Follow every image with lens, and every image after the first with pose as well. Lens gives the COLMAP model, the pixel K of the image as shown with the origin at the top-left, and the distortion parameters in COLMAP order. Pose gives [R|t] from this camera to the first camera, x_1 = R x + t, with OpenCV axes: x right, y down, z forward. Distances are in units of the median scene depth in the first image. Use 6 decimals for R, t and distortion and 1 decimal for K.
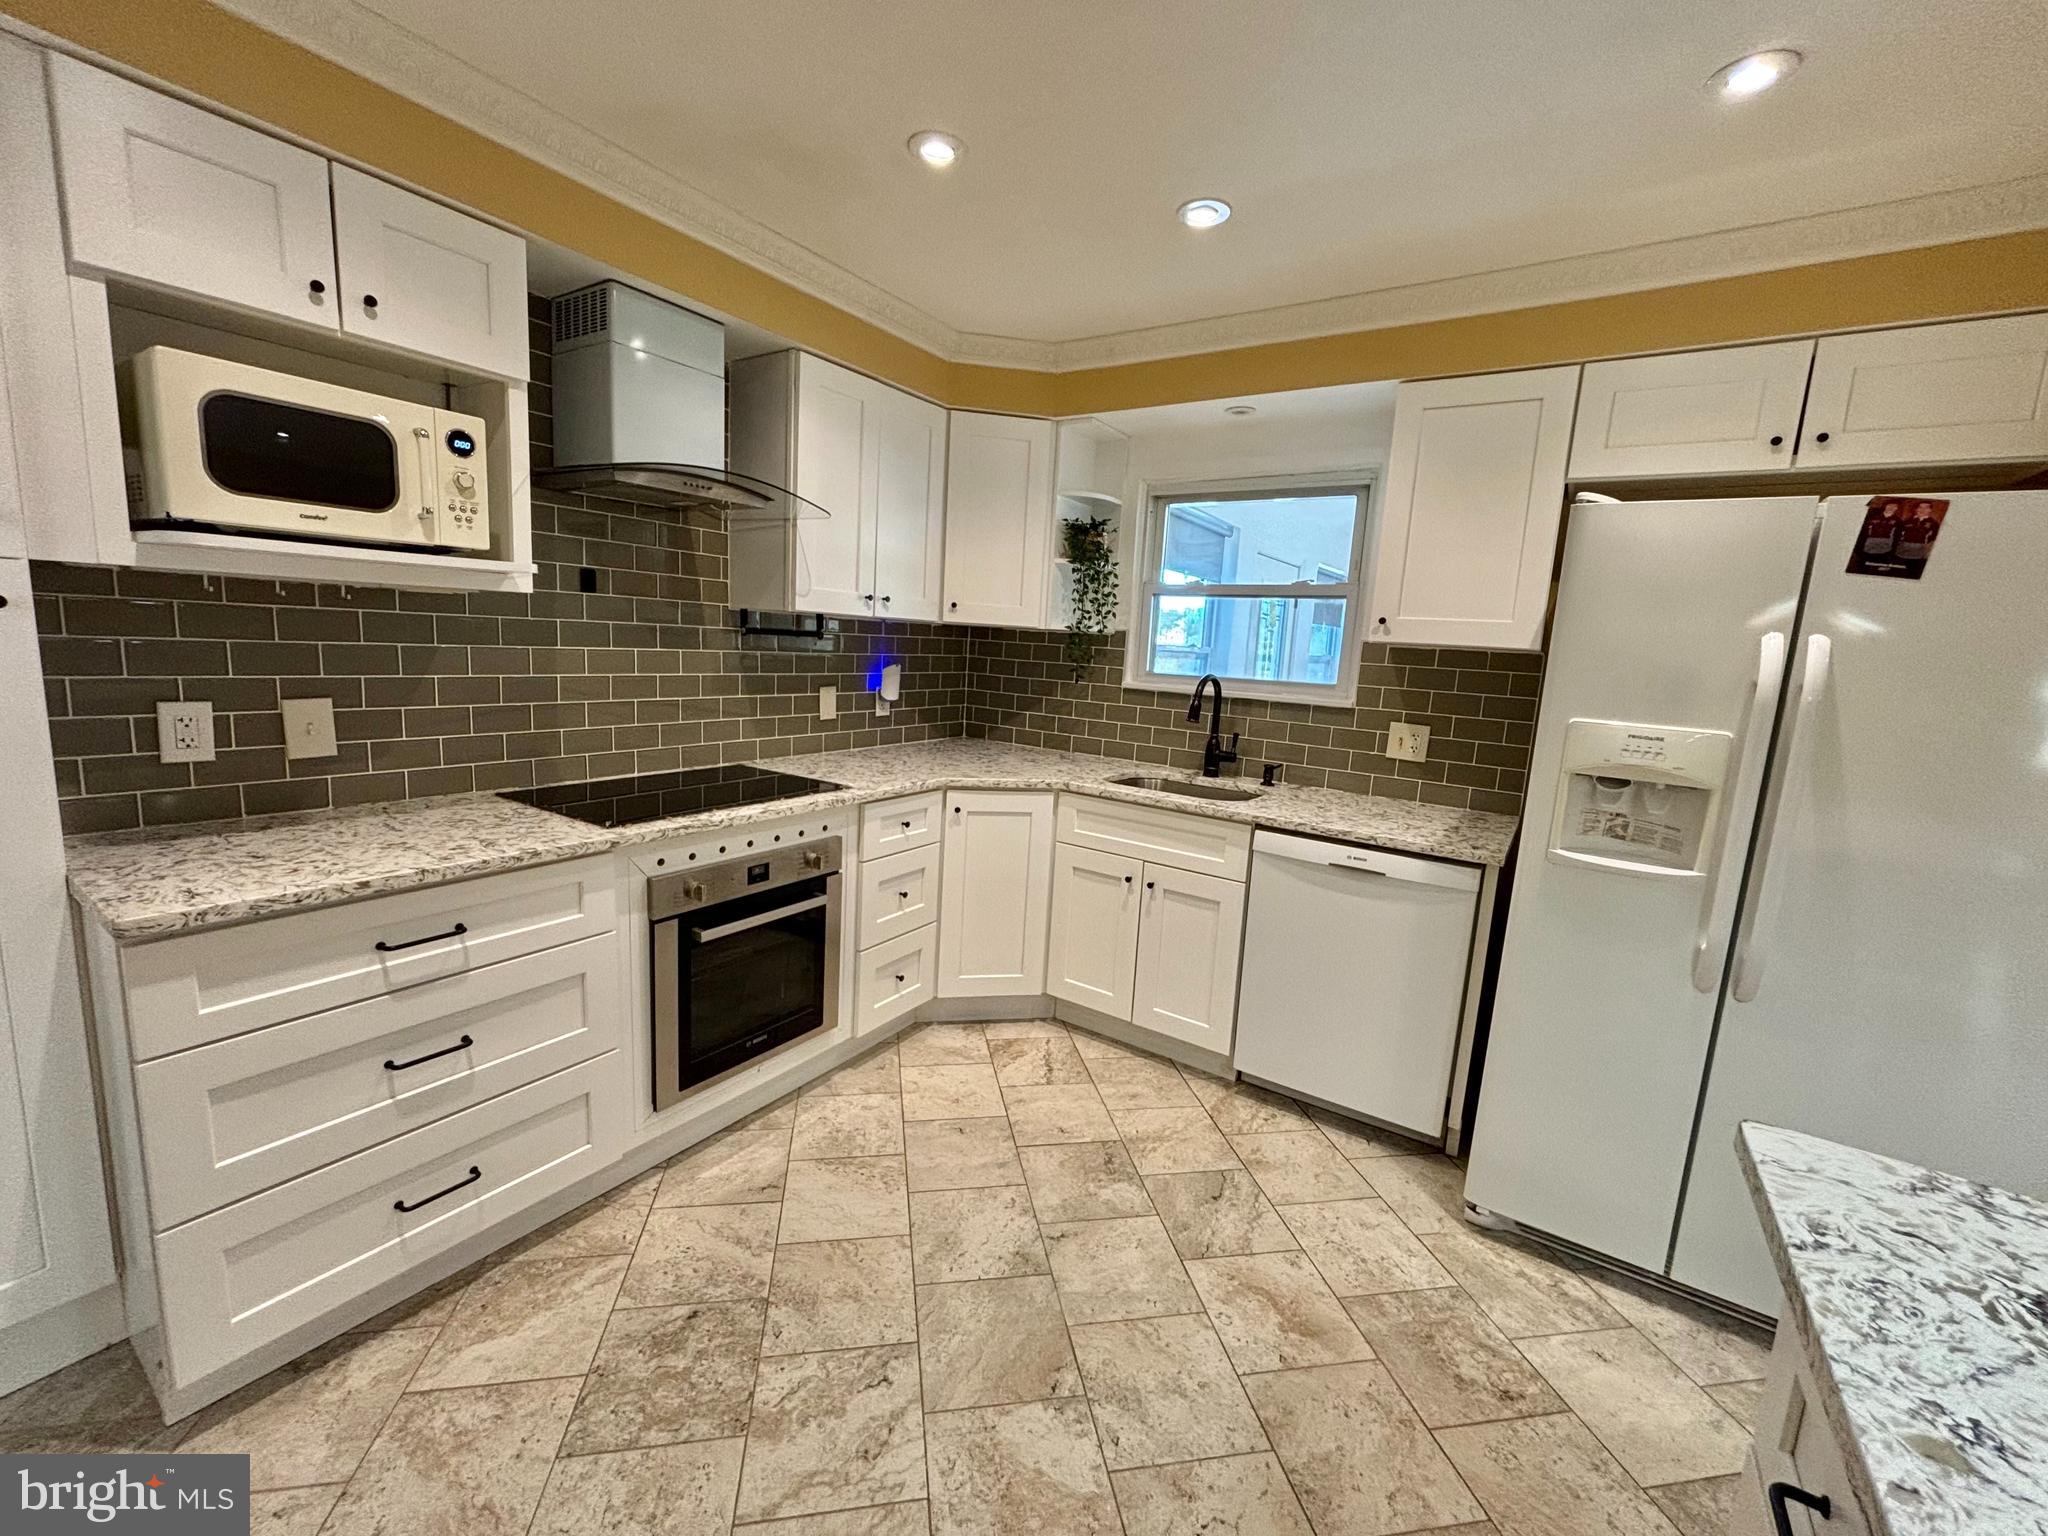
lens RADIAL K [[830.4, 0, 1018.1], [0, 830.4, 767.9], [0, 0, 1]] dist [0.003155, -0.000529]
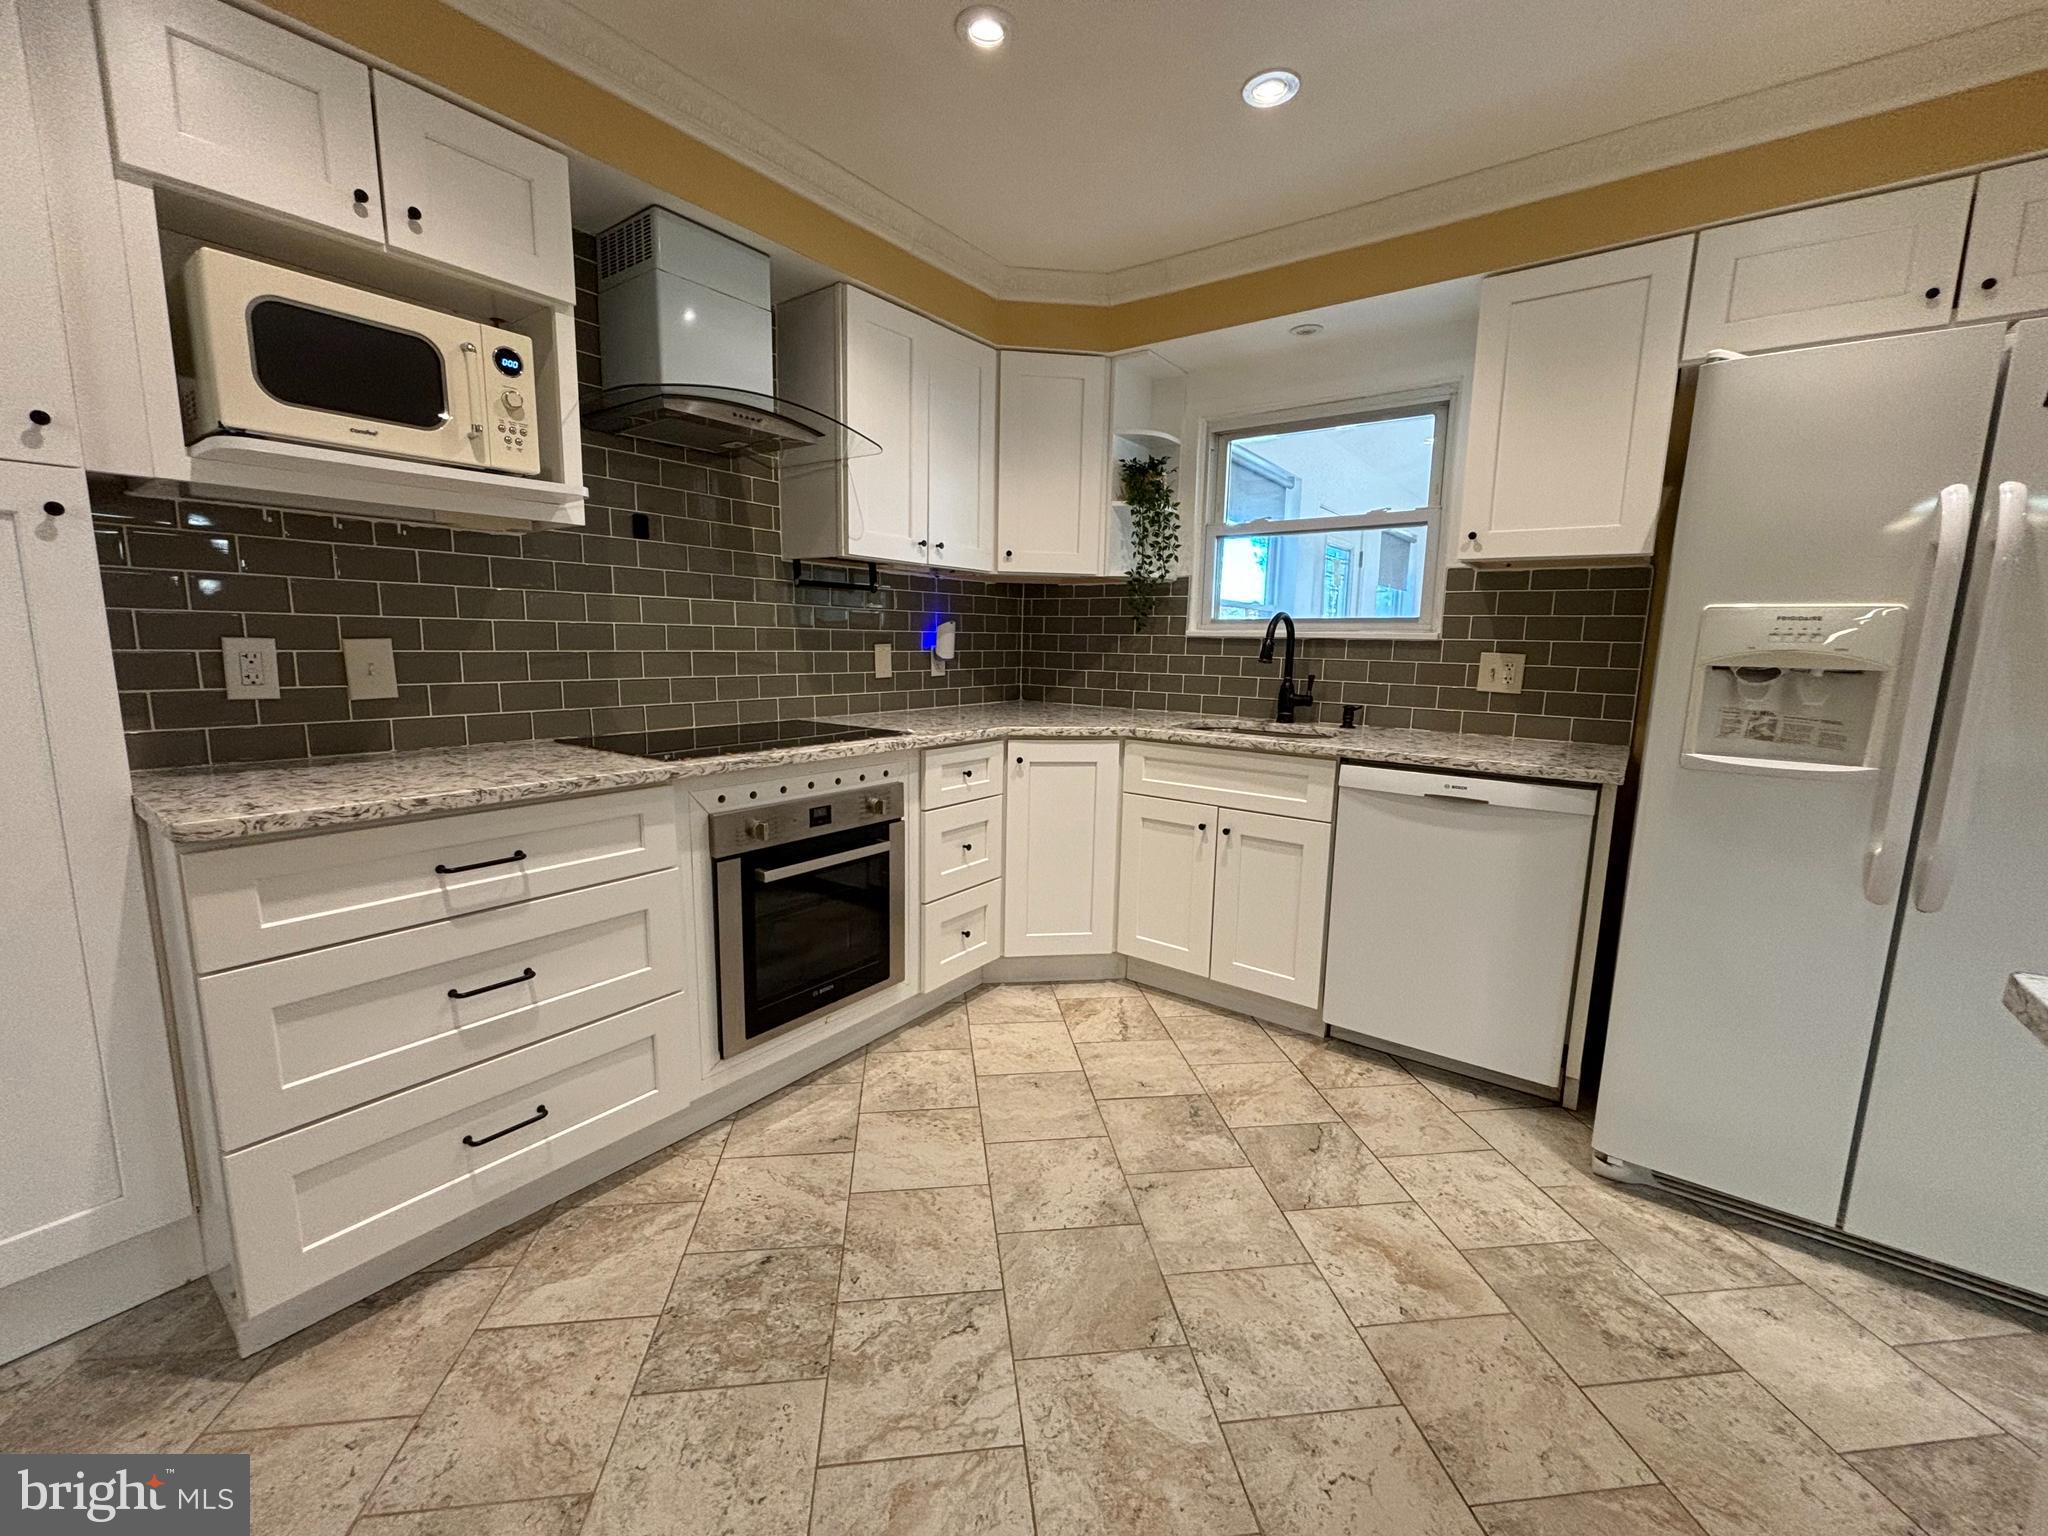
lens RADIAL K [[830.4, 0, 1018.1], [0, 830.4, 768.7], [0, 0, 1]] dist [0.003155, -0.000529]
pose [[0.997838, -0.028878, -0.059042, -0.025538], [0.028709, 0.999581, -0.003712, 0.087686], [0.059125, 0.002009, 0.998249, 0.052942]]
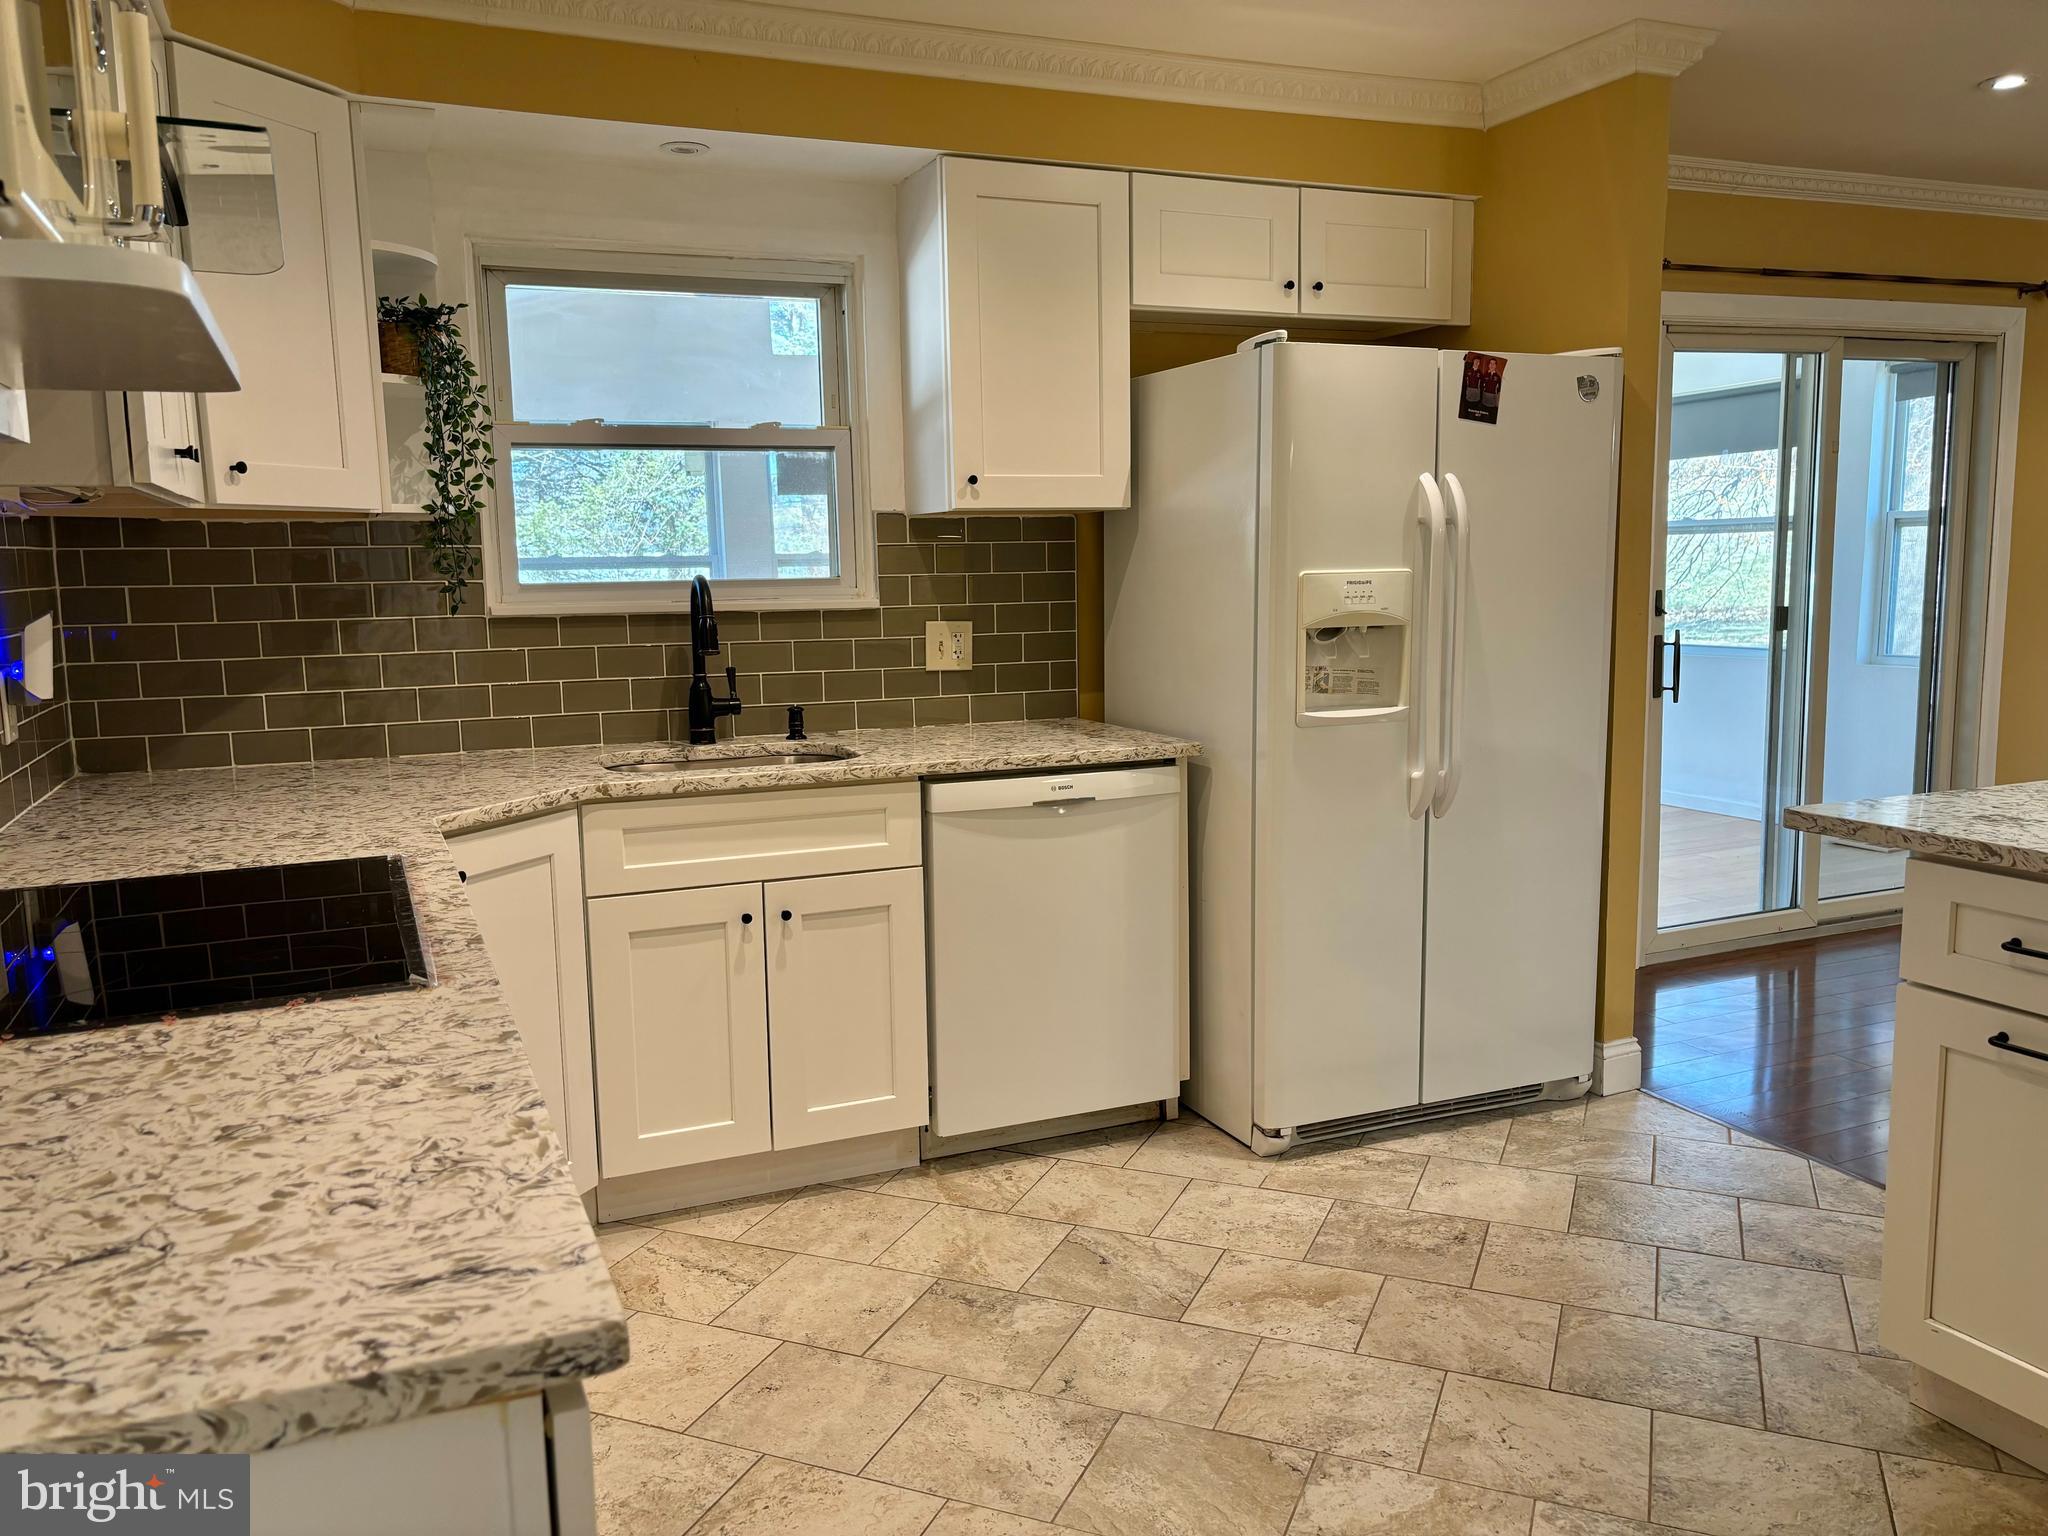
lens RADIAL K [[1547.4, 0, 1015.8], [0, 1547.4, 792.1], [0, 0, 1]] dist [0.053847, -0.053382]
pose [[0.544316, -0.186687, 0.817844, -0.885277], [0.179928, 0.978215, 0.103543, -0.048402], [-0.819357, 0.090793, 0.566048, 0.255667]]
